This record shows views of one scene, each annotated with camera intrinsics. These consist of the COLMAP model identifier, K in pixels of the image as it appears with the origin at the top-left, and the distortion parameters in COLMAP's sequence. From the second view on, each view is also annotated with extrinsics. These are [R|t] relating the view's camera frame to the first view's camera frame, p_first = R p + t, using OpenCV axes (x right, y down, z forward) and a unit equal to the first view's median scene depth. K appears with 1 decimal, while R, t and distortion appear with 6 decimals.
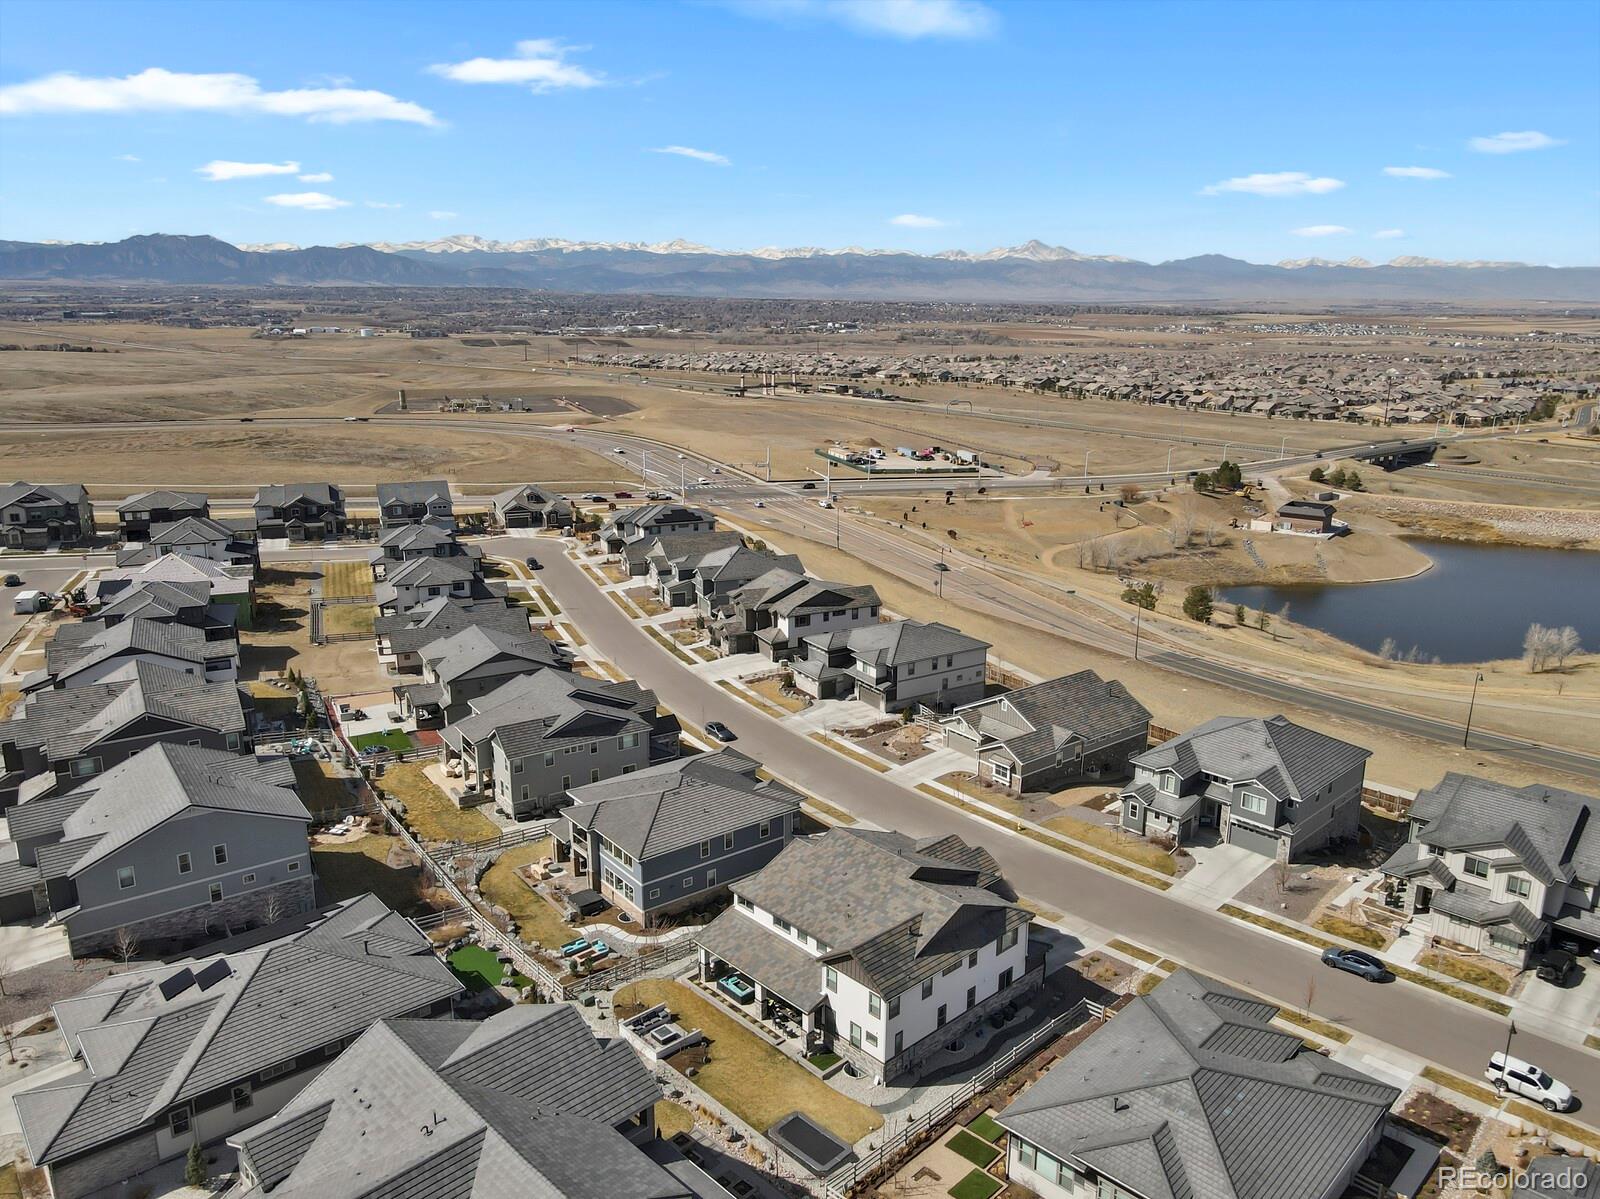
lens RADIAL K [[1171.7, 0, 795.9], [0, 1171.7, 598.9], [0, 0, 1]] dist [0.010020, 0.008997]
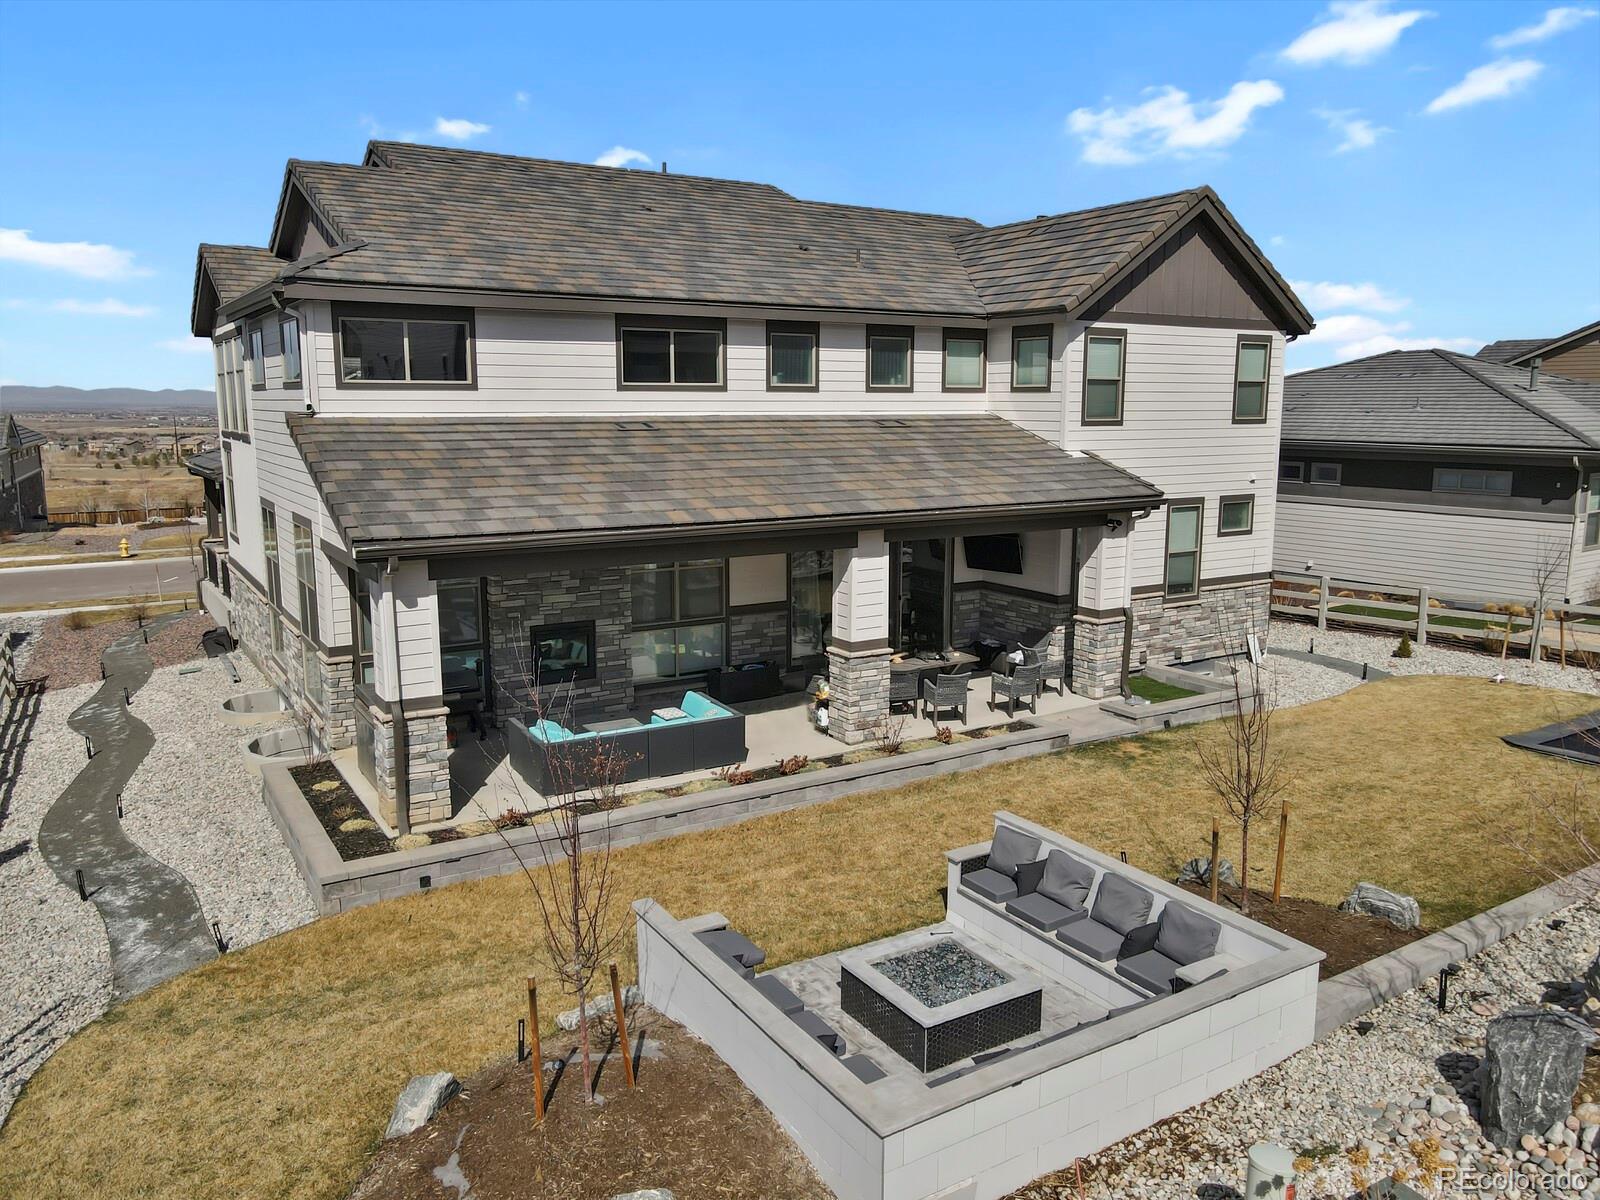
lens RADIAL K [[1171.7, 0, 795.9], [0, 1171.7, 599.4], [0, 0, 1]] dist [0.010020, 0.008997]
pose [[0.190490, -0.169749, 0.966902, -0.176565], [0.246608, 0.961627, 0.120238, 0.237083], [-0.950209, 0.215542, 0.225042, 0.744520]]
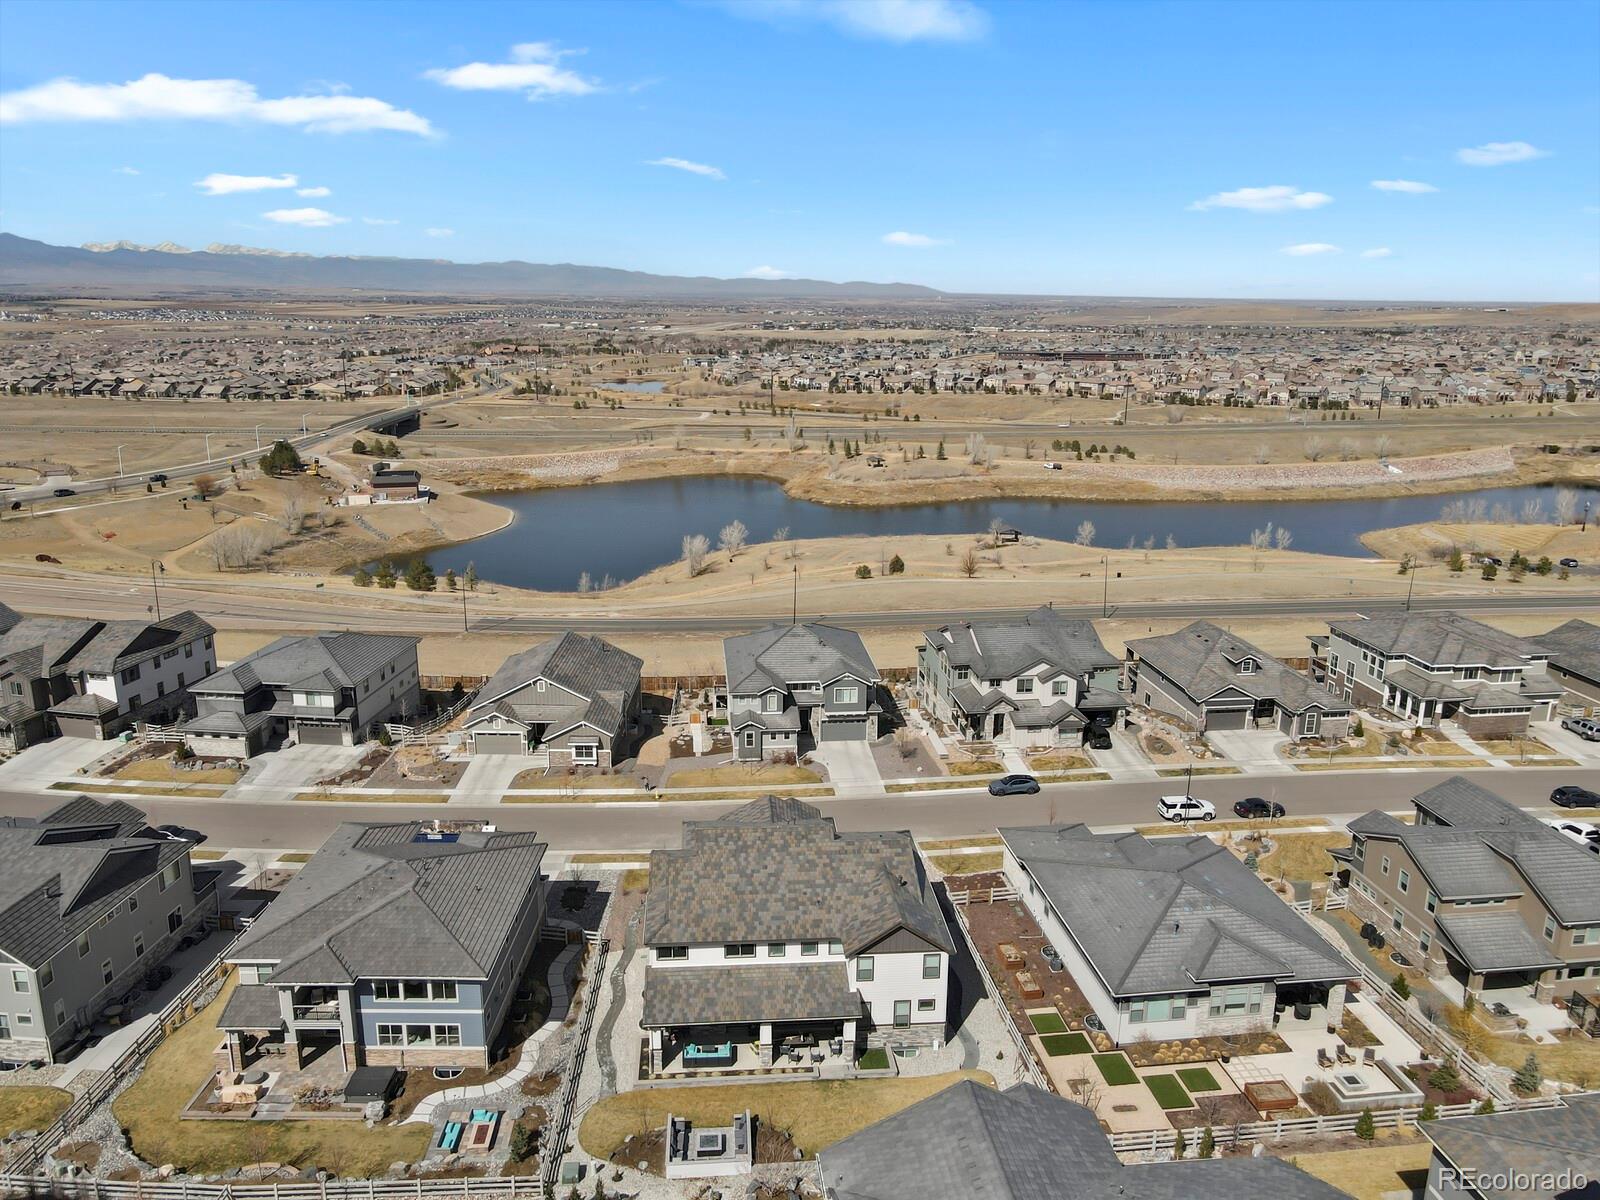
lens RADIAL K [[1171.7, 0, 795.9], [0, 1171.7, 599.4], [0, 0, 1]] dist [0.010020, 0.008997]
pose [[0.617993, -0.201944, 0.759805, -0.448555], [0.193930, 0.975740, 0.101601, -0.032493], [-0.761890, 0.084560, 0.642163, 0.331268]]
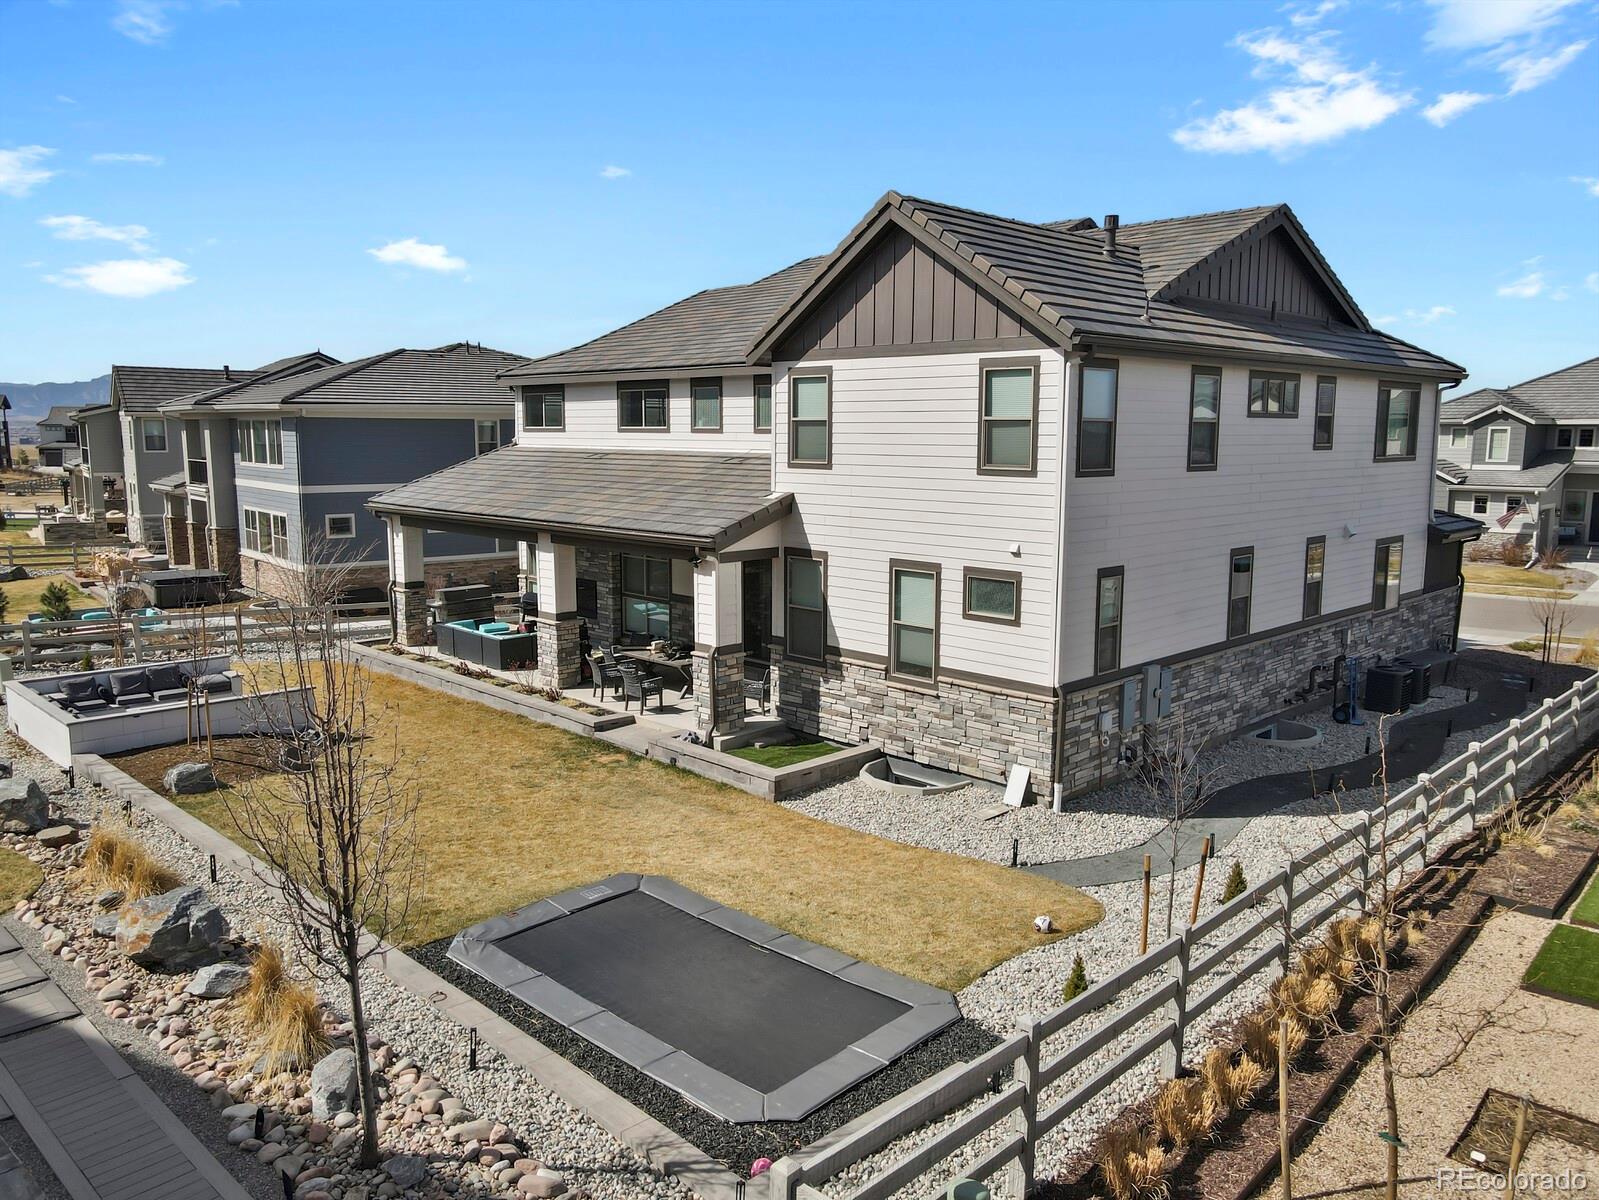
lens RADIAL K [[1171.0, 0, 795.5], [0, 1171.0, 599.4], [0, 0, 1]] dist [0.010020, 0.008997]
pose [[0.999560, -0.004099, 0.029369, 0.014632], [0.007369, 0.993667, -0.112120, 0.285689], [-0.028723, 0.112287, 0.993261, 0.555793]]
